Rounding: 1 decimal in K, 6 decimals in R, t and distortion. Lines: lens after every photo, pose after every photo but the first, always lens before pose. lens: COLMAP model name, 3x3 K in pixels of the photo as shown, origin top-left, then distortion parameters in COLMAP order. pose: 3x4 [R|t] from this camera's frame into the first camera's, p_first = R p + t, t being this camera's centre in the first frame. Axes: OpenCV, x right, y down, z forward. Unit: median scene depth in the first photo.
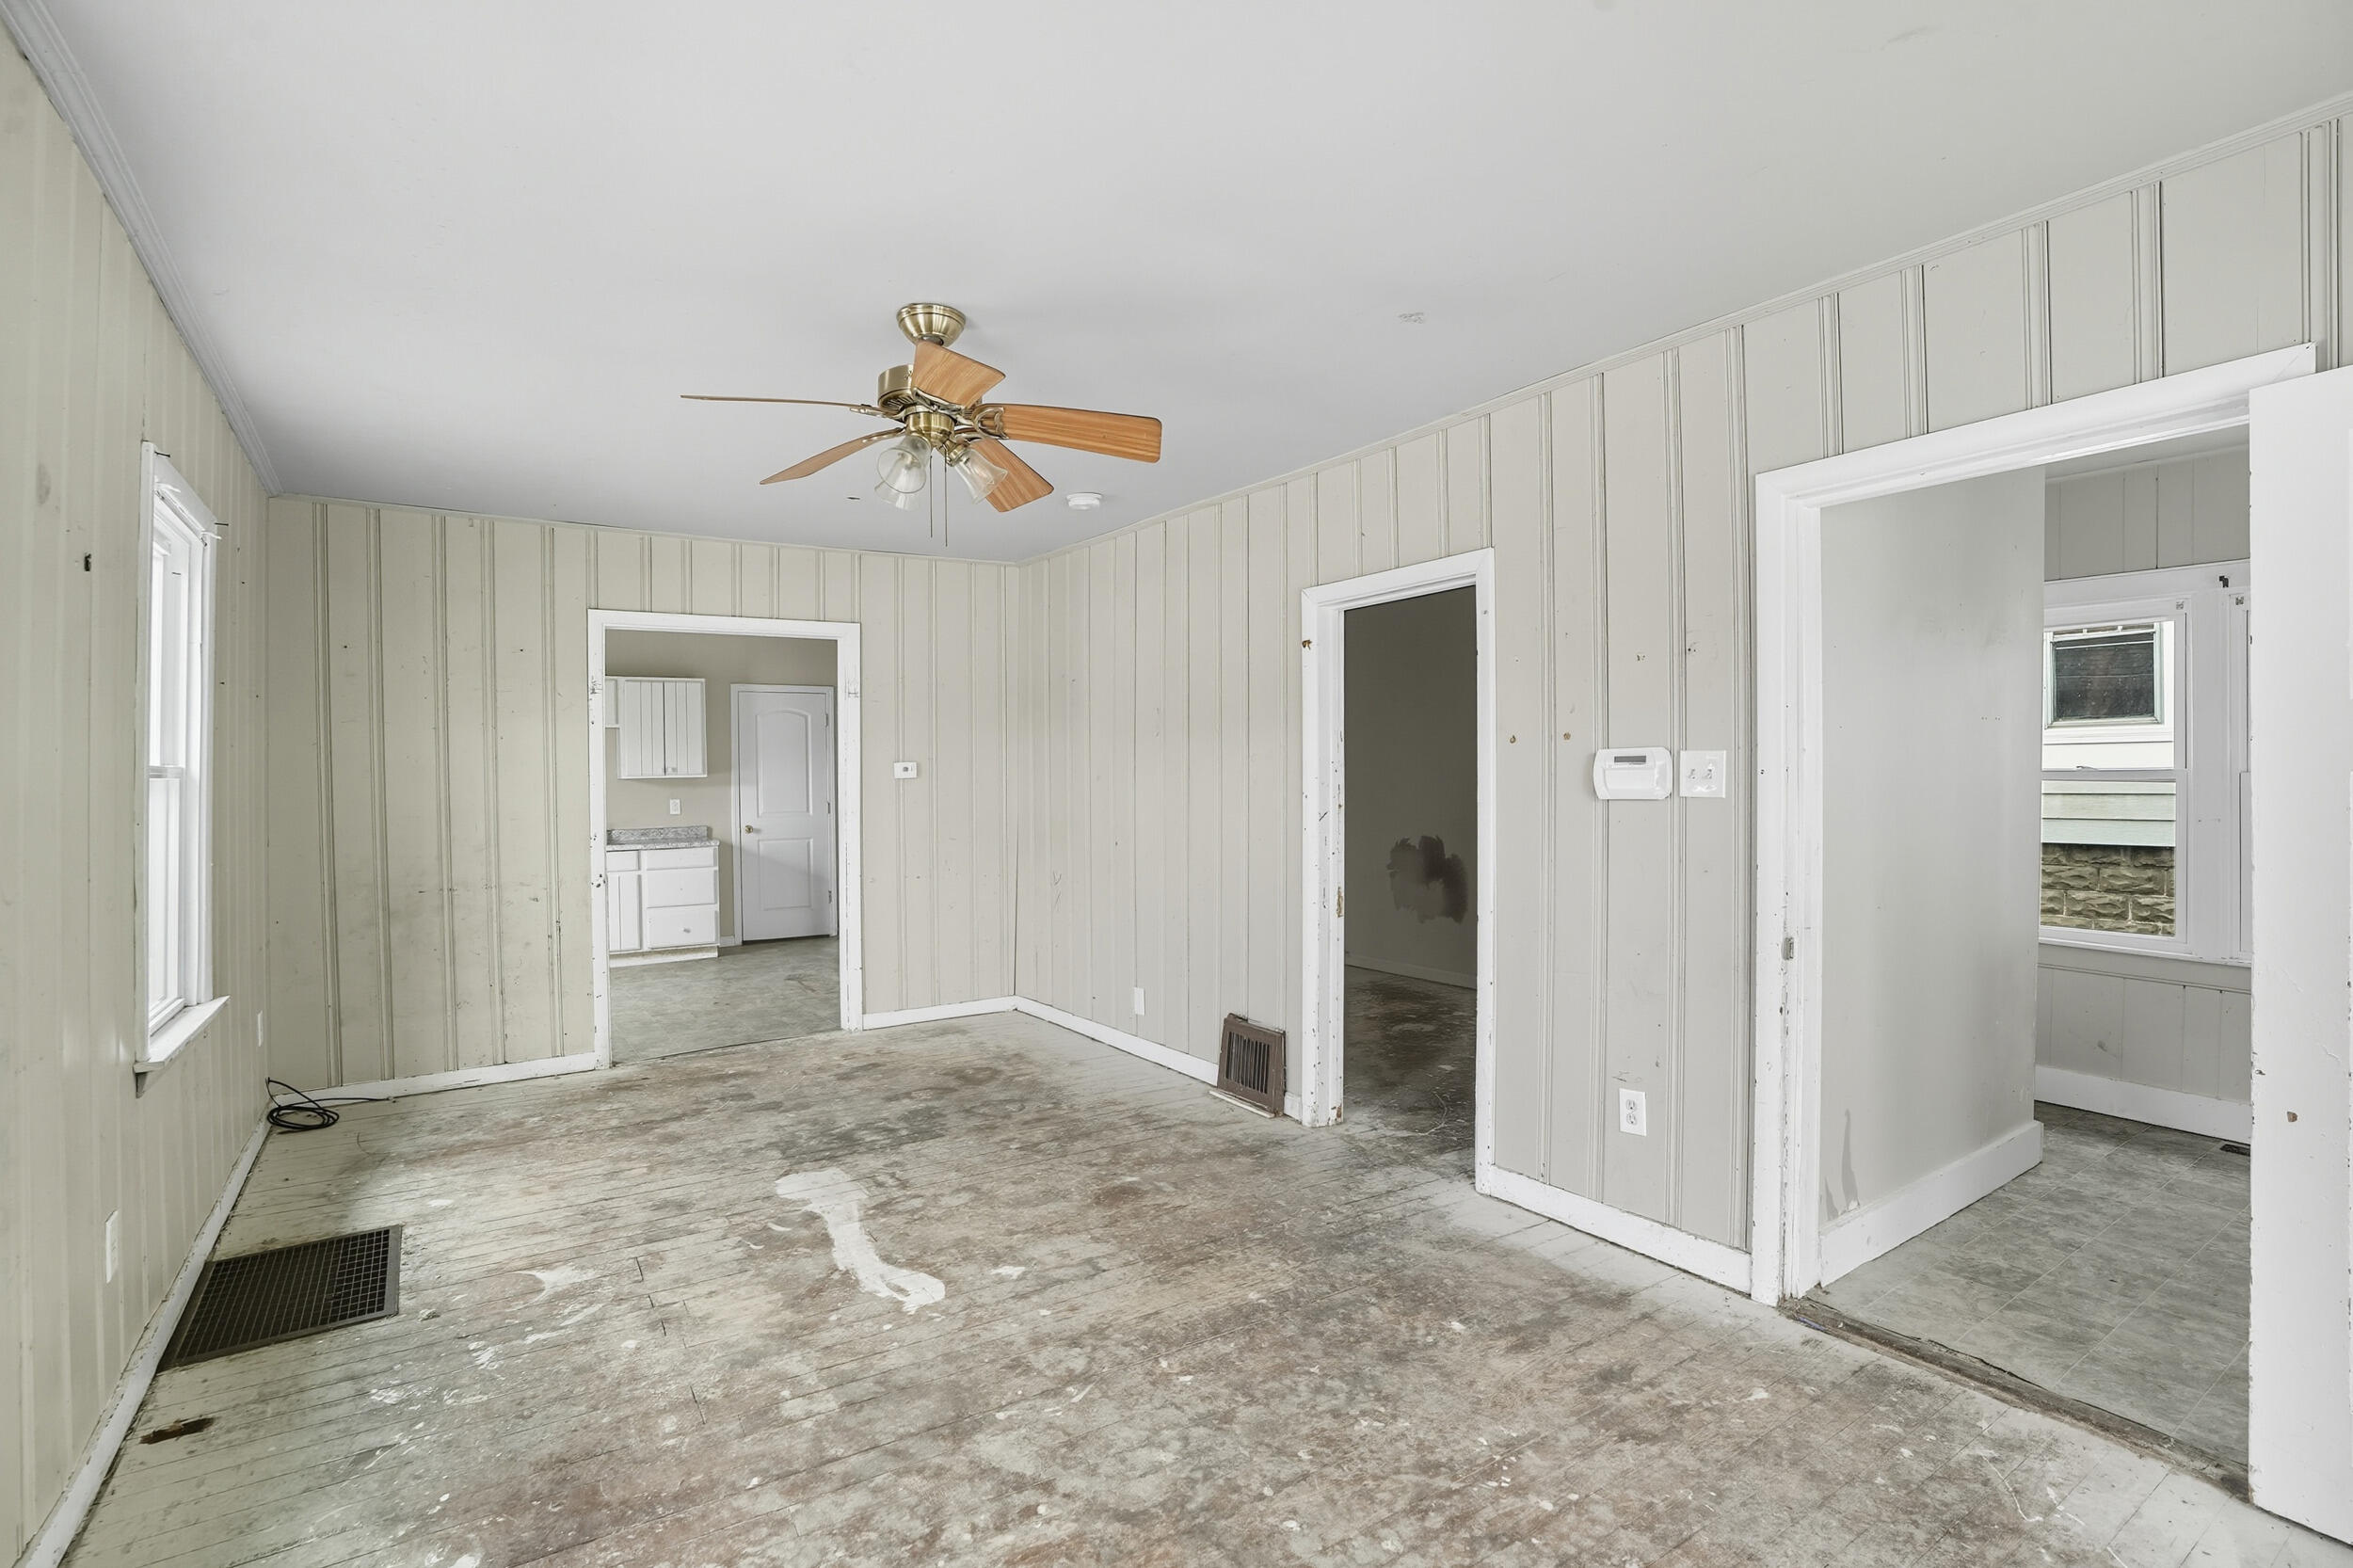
lens RADIAL K [[1090.7, 0, 1166.3], [0, 1090.7, 790.4], [0, 0, 1]] dist [-0.071987, 0.031016]
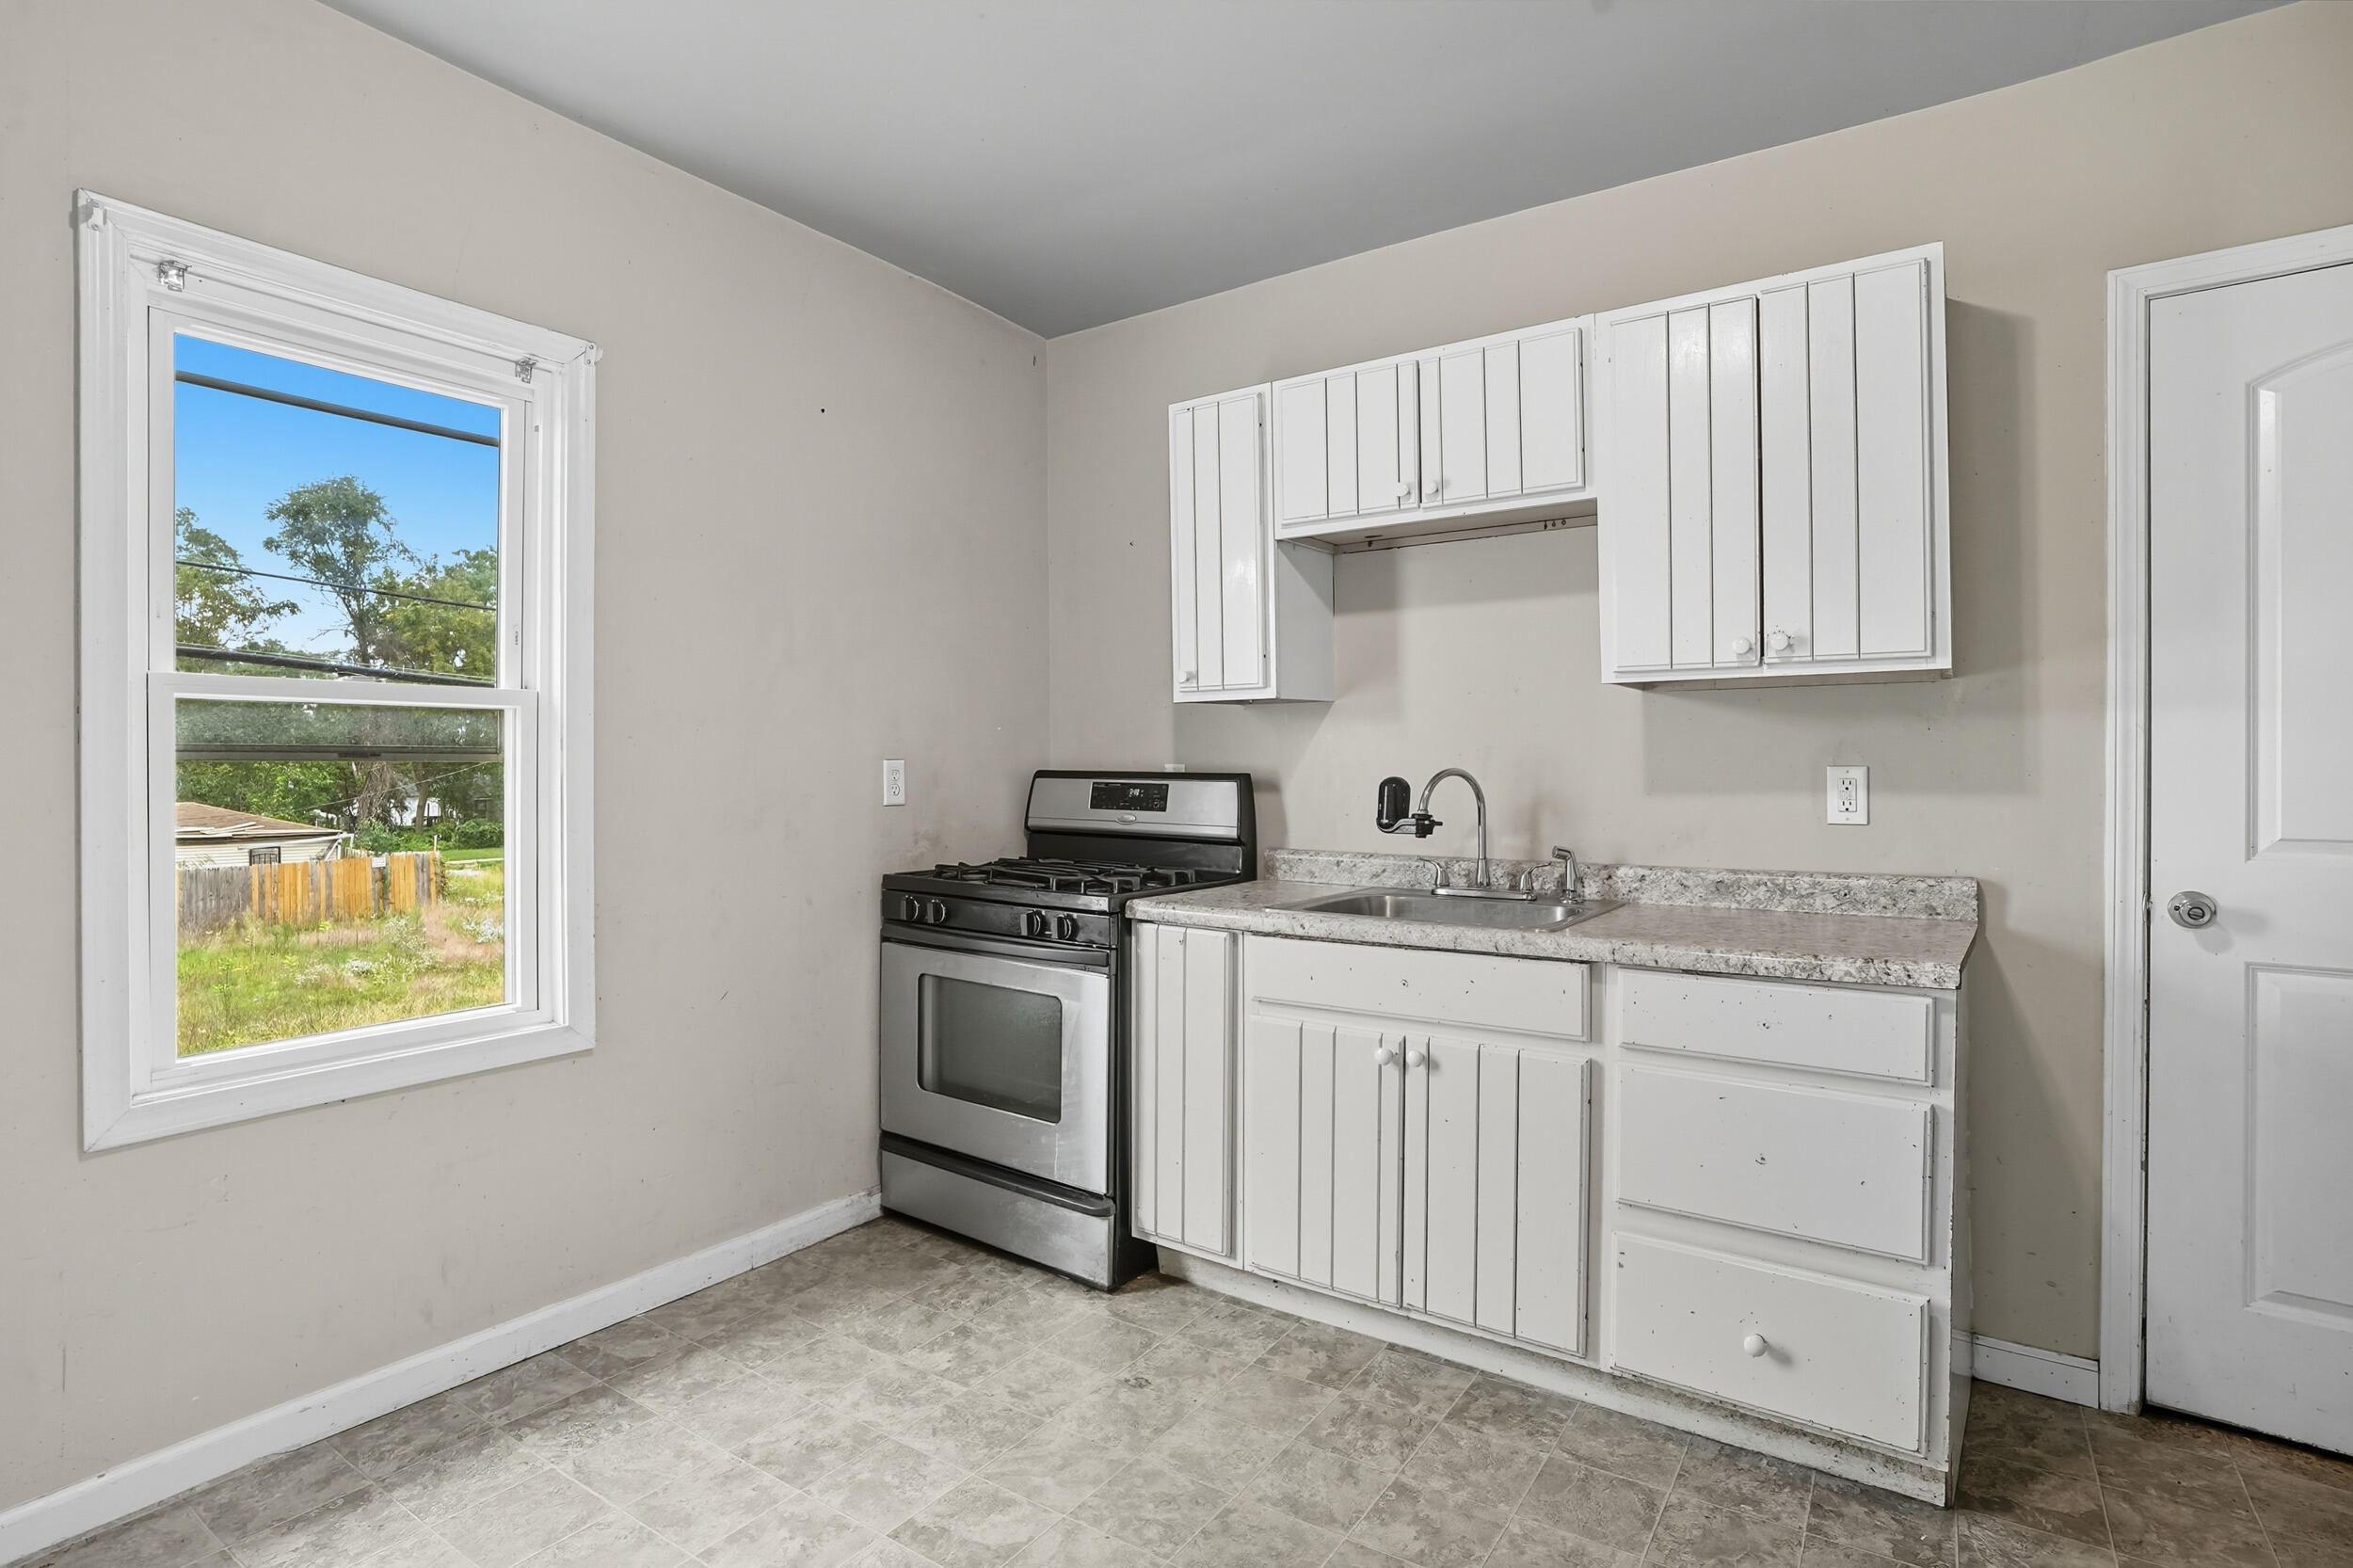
lens RADIAL K [[1181.0, 0, 1176.5], [0, 1181.0, 784.0], [0, 0, 1]] dist [-0.048047, 0.022851]
pose [[0.370461, 0.024978, -0.928512, -0.524393], [-0.019530, 0.999627, 0.019099, 0.021711], [0.928643, 0.011059, 0.370811, 1.529232]]
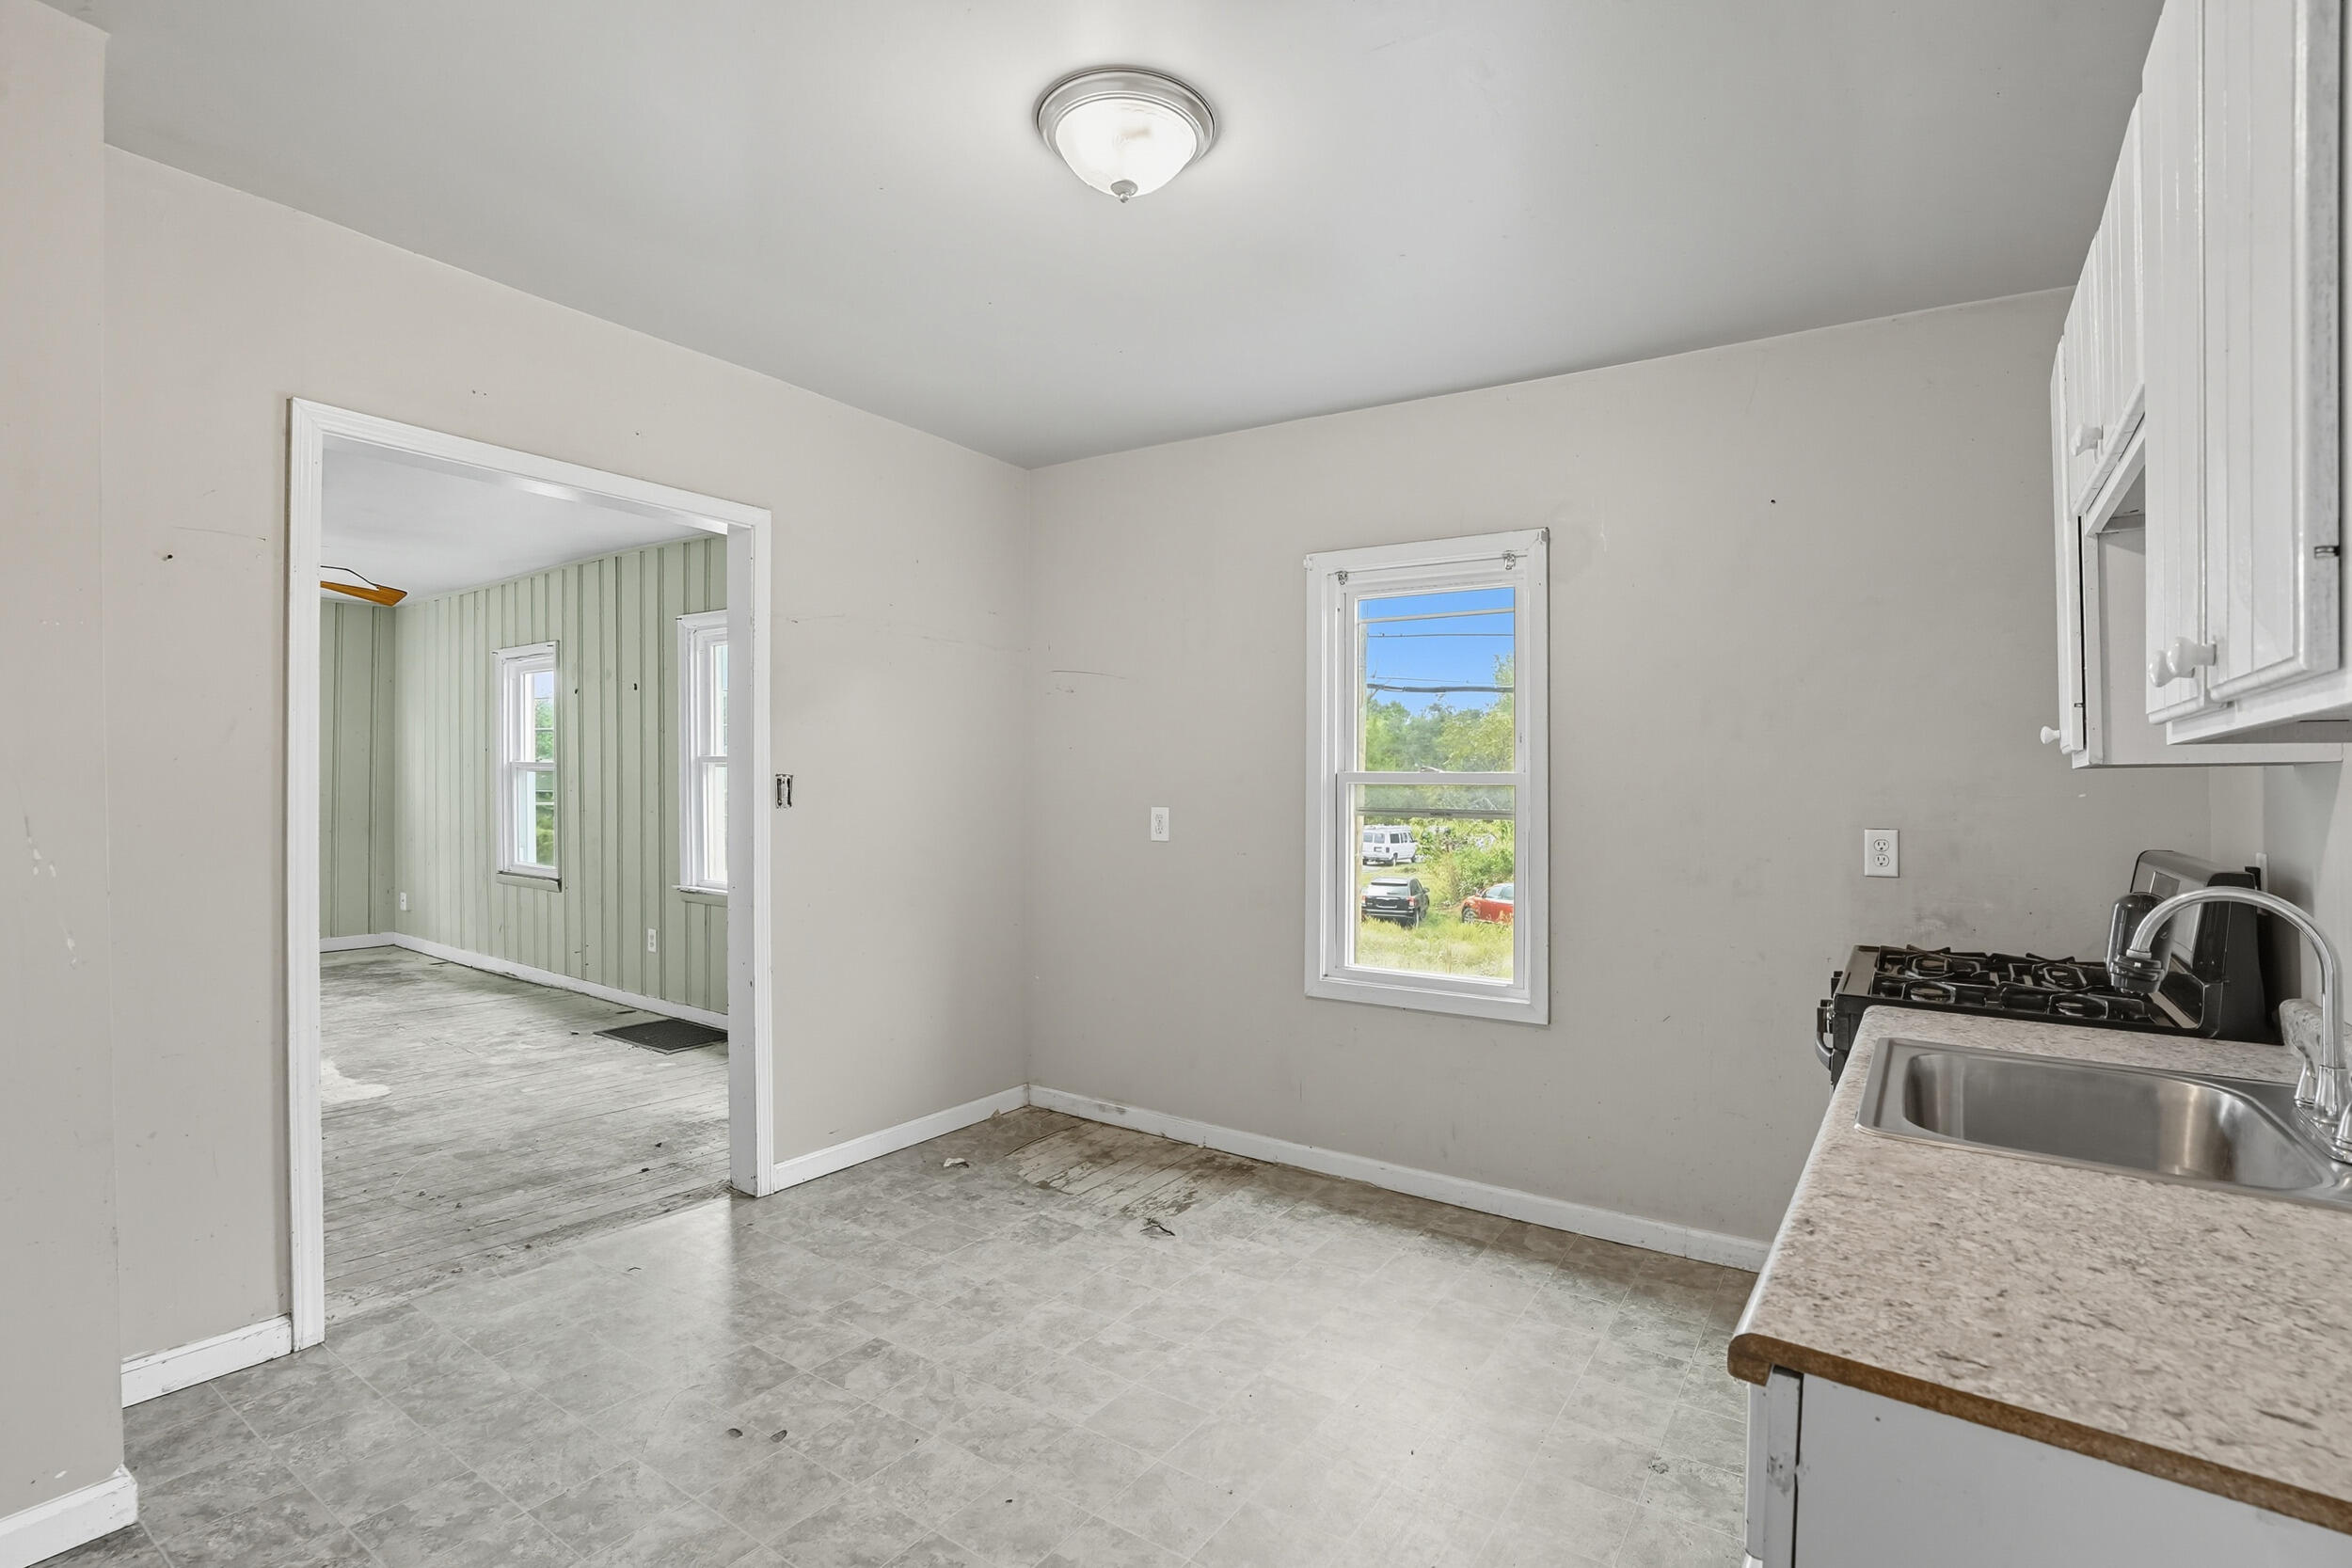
lens RADIAL K [[1090.2, 0, 1165.8], [0, 1090.2, 790.4], [0, 0, 1]] dist [-0.071987, 0.031016]
pose [[-0.930037, -0.003459, -0.367449, -0.646835], [-0.012365, 0.999684, 0.021886, -0.010074], [0.367257, 0.024899, -0.929786, 2.117347]]
